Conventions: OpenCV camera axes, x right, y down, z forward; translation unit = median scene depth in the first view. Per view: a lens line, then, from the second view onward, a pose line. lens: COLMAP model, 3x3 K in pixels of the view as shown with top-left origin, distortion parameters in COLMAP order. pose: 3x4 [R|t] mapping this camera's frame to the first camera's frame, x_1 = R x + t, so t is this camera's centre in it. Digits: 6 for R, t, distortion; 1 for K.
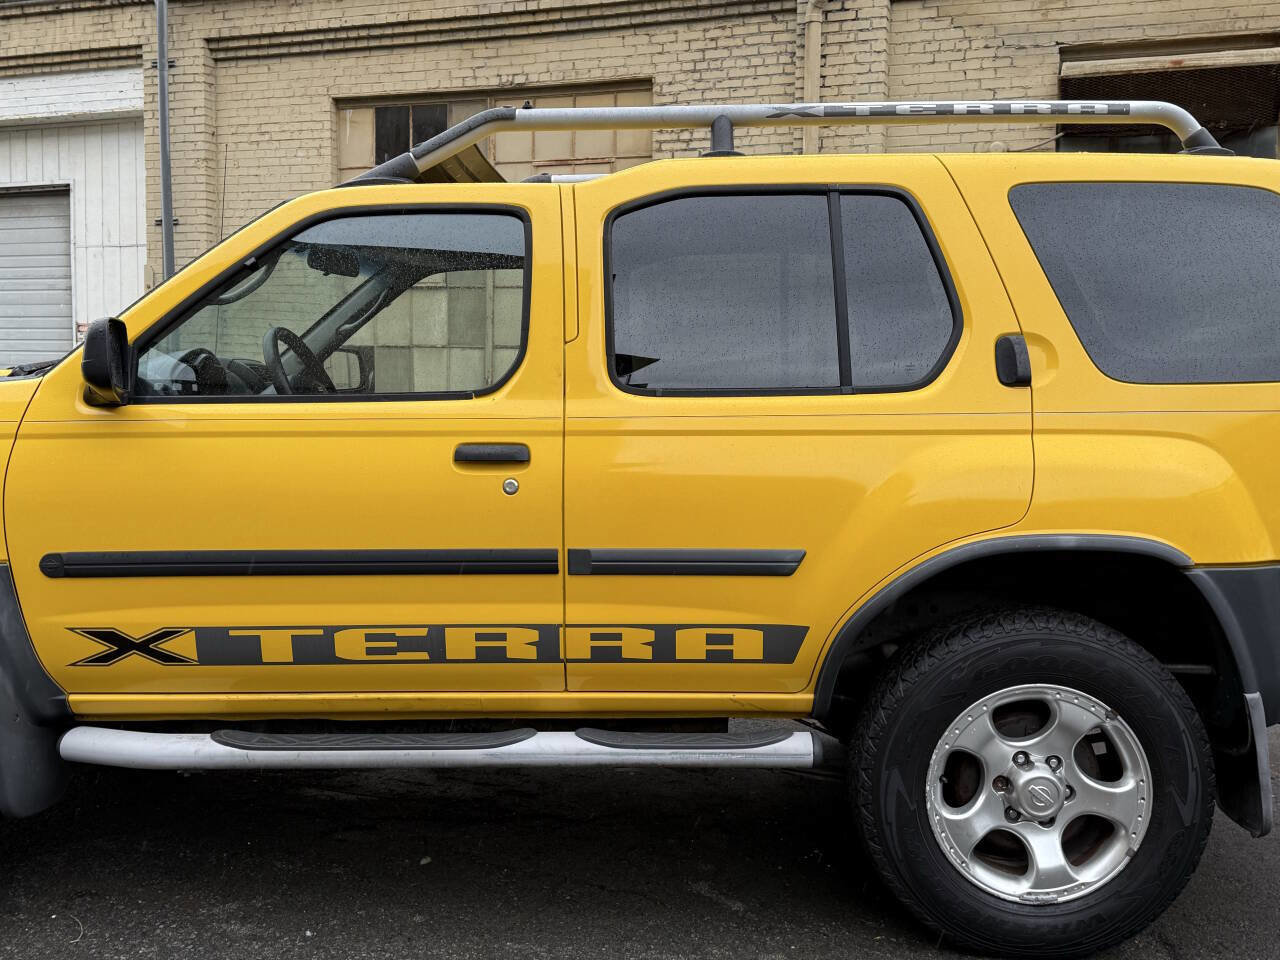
lens RADIAL K [[1287.5, 0, 644.1], [0, 1287.5, 483.2], [0, 0, 1]] dist [0.191871, -0.408694]
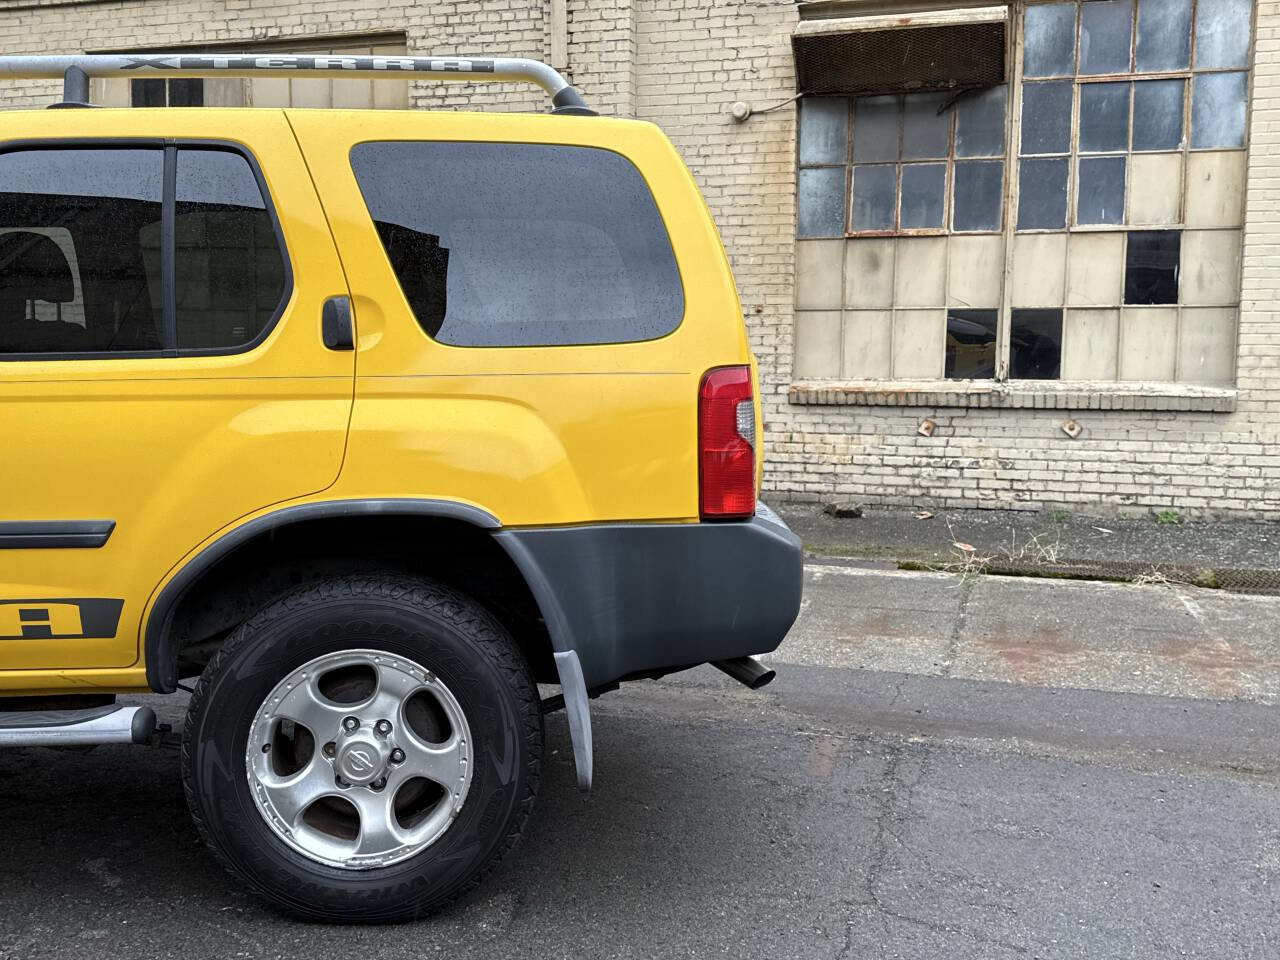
lens RADIAL K [[1287.5, 0, 644.1], [0, 1287.5, 483.2], [0, 0, 1]] dist [0.191871, -0.408694]
pose [[0.998215, -0.015349, 0.057714, 0.442433], [0.013644, 0.999462, 0.029826, 0.000630], [-0.058141, -0.028985, 0.997888, 0.003247]]
